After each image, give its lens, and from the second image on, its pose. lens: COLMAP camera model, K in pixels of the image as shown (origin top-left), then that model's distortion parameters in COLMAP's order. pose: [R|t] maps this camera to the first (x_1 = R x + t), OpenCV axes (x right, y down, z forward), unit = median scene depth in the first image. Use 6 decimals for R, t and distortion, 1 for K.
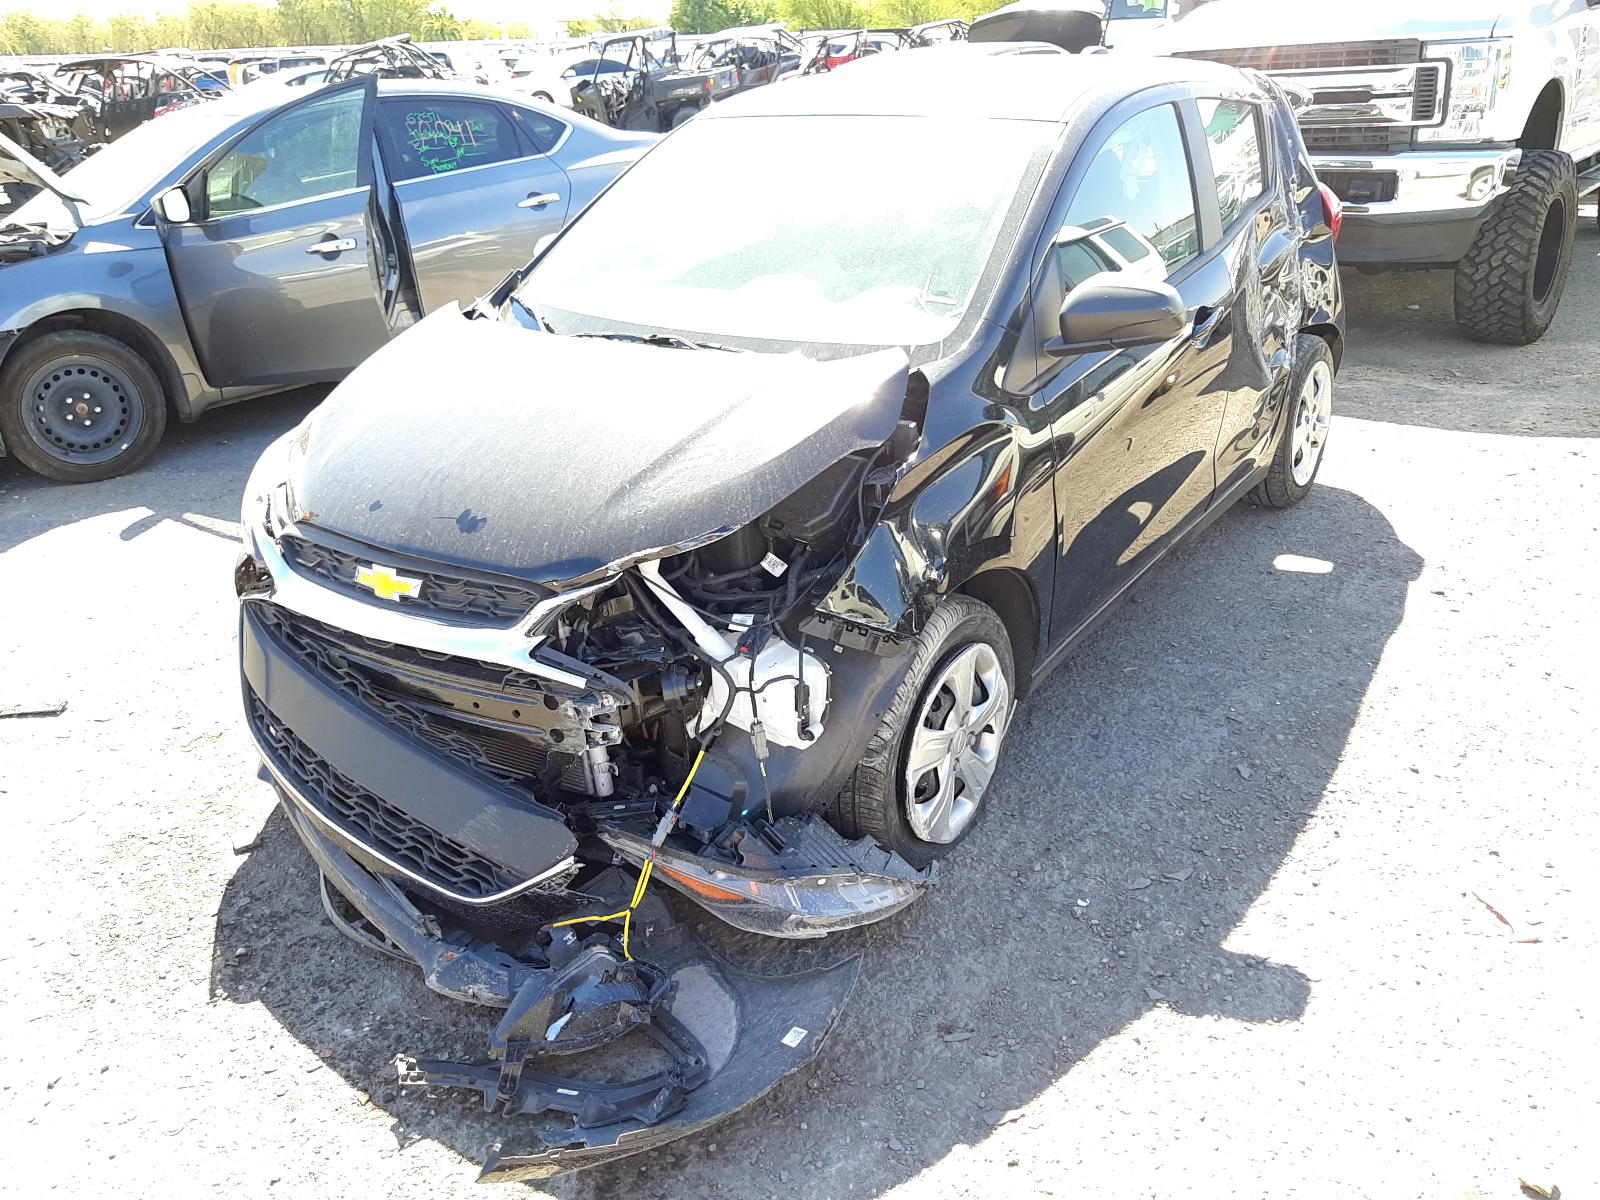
lens RADIAL K [[1235.0, 0, 806.4], [0, 1235.0, 608.8], [0, 0, 1]] dist [0.002197, -0.019470]
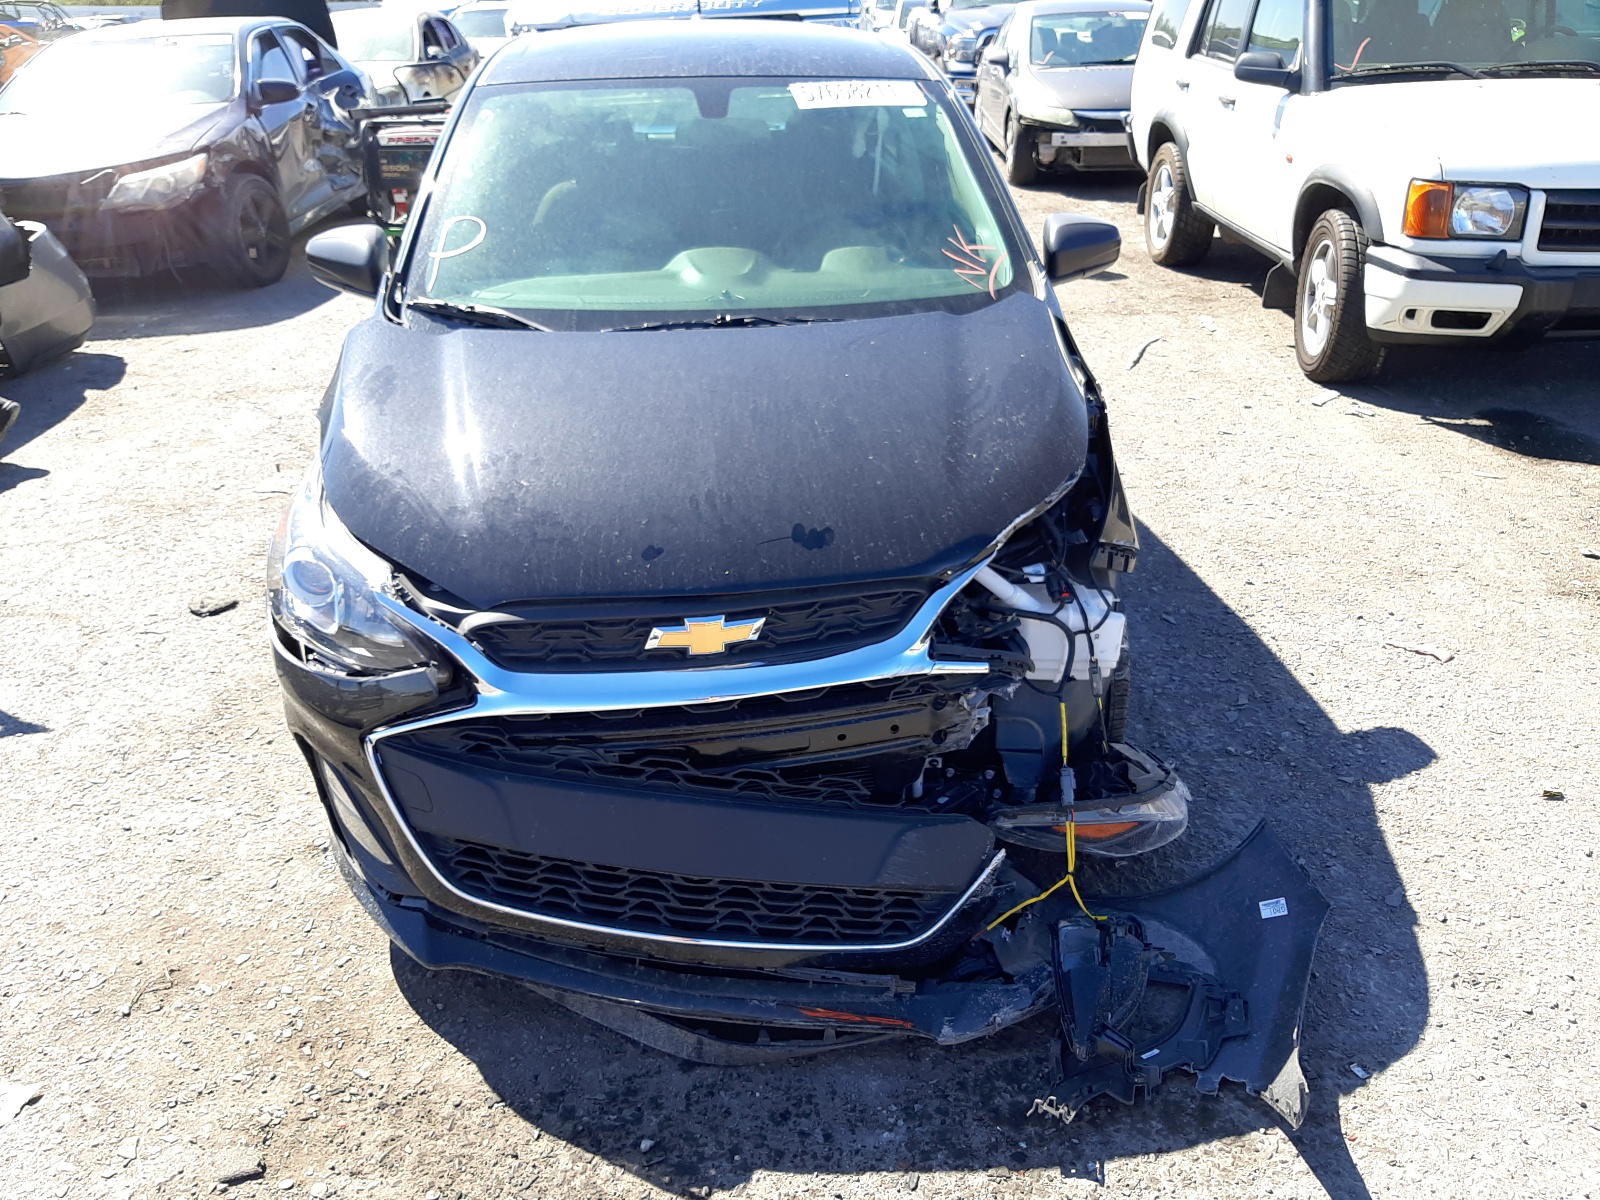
lens RADIAL K [[1235.0, 0, 805.9], [0, 1235.0, 587.6], [0, 0, 1]] dist [0.002197, -0.019470]
pose [[0.767560, -0.246830, 0.591546, -0.805130], [0.252847, 0.964639, 0.074426, -0.101457], [-0.588999, 0.092444, 0.802829, 0.298141]]
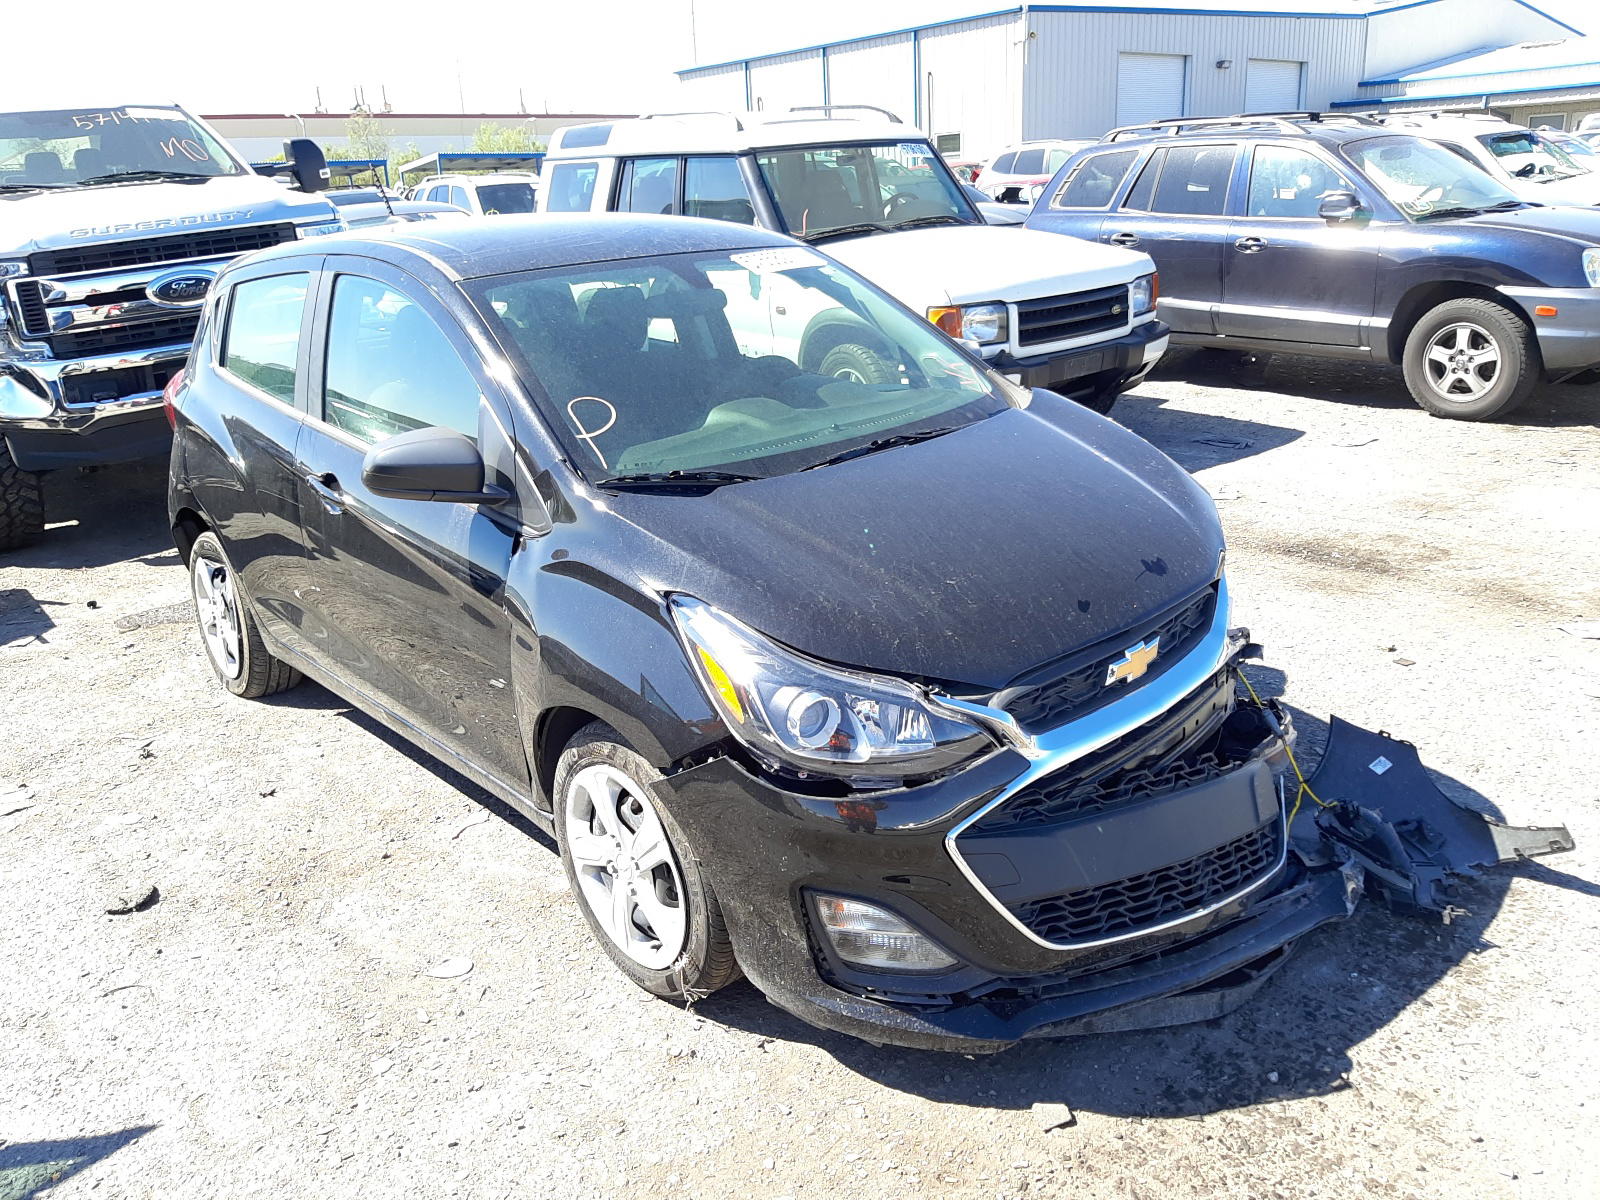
lens RADIAL K [[1235.0, 0, 797.2], [0, 1235.0, 603.7], [0, 0, 1]] dist [0.002197, -0.019470]
pose [[0.228143, -0.293102, 0.928462, -1.372775], [0.450225, 0.877289, 0.166318, -0.366840], [-0.863278, 0.380072, 0.332109, 0.921044]]
